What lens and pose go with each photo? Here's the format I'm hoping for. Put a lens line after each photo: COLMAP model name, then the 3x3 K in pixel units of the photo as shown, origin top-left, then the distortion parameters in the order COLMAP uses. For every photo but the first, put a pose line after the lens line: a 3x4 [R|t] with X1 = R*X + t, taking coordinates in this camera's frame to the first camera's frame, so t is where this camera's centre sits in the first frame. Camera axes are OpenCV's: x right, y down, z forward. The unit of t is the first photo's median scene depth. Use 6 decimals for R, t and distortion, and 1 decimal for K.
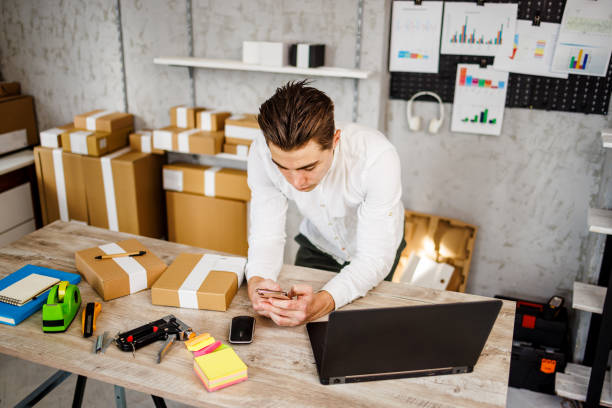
lens RADIAL K [[595.9, 0, 308.6], [0, 595.9, 202.5], [0, 0, 1]] dist [-0.020191, 0.000000]
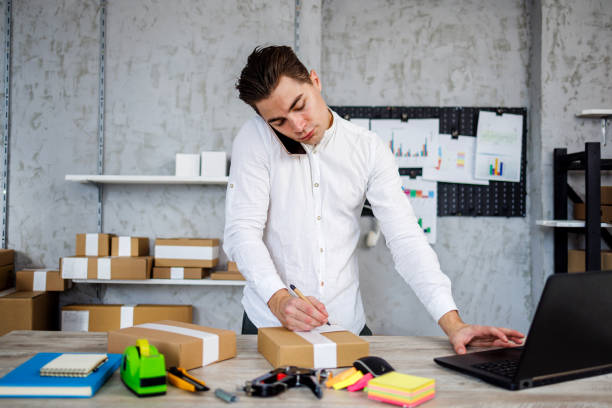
lens RADIAL K [[657.6, 0, 301.8], [0, 657.6, 180.2], [0, 0, 1]] dist [-0.015389, 0.000000]
pose [[0.937276, 0.001016, 0.348587, -0.276989], [0.126767, 0.930536, -0.343560, 0.139663], [-0.324722, 0.366200, 0.872040, 0.060422]]
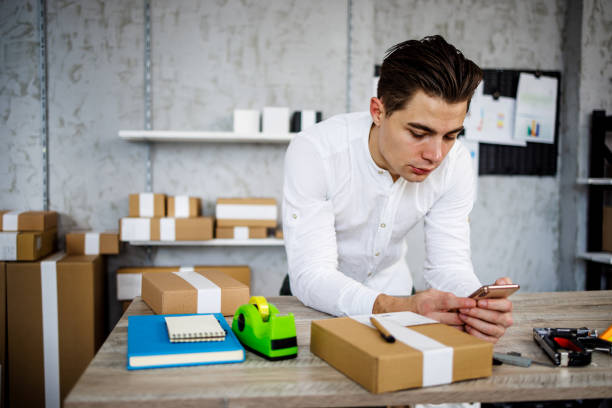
lens RADIAL K [[595.9, 0, 309.3], [0, 595.9, 209.0], [0, 0, 1]] dist [-0.020191, 0.000000]
pose [[0.885463, -0.038884, 0.463081, -0.419288], [0.167702, 0.956081, -0.240387, 0.100116], [-0.433396, 0.290513, 0.853095, 0.234201]]
